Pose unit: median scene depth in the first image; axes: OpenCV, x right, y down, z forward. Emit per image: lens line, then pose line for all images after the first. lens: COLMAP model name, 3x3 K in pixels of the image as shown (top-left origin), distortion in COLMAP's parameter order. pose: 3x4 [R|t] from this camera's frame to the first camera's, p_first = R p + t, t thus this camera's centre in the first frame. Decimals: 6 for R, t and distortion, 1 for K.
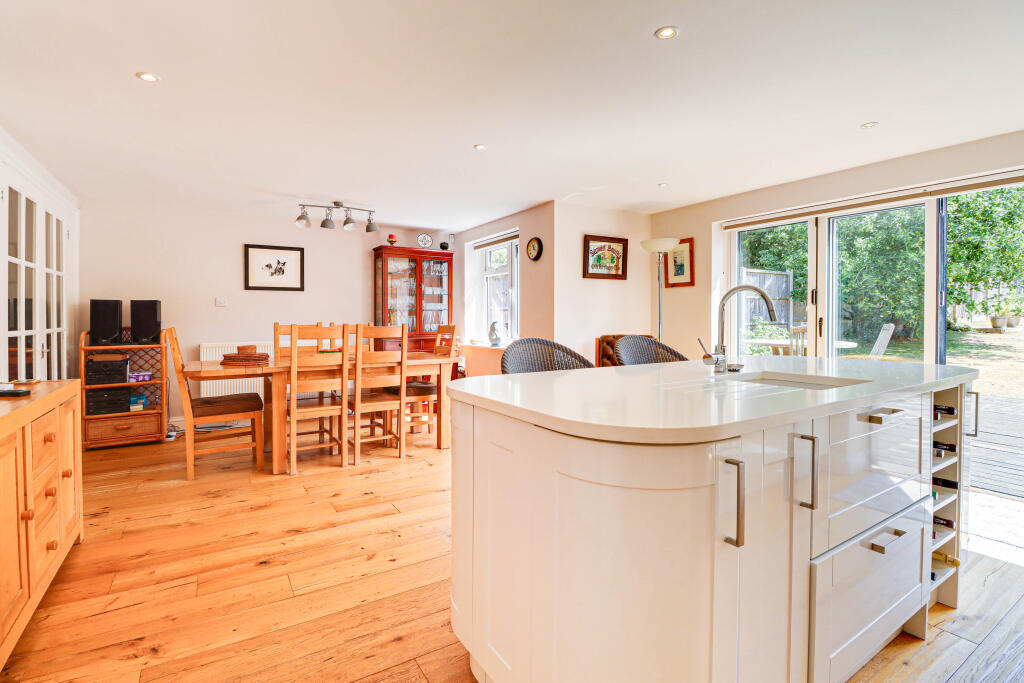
lens RADIAL K [[486.7, 0, 514.8], [0, 486.7, 318.0], [0, 0, 1]] dist [-0.015625, -0.009525]
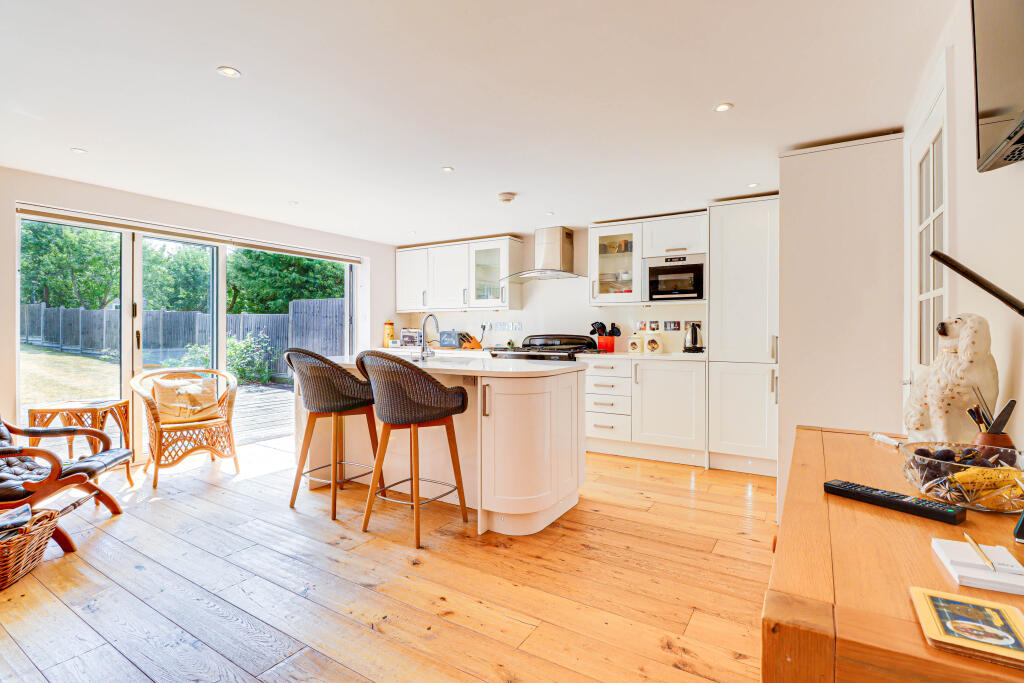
lens RADIAL K [[486.7, 0, 512.0], [0, 486.7, 333.4], [0, 0, 1]] dist [-0.015625, -0.009525]
pose [[-0.444213, -0.009518, 0.895871, -1.301707], [-0.000582, 0.999946, 0.010335, -0.013247], [-0.895921, 0.004070, -0.444195, 1.488618]]
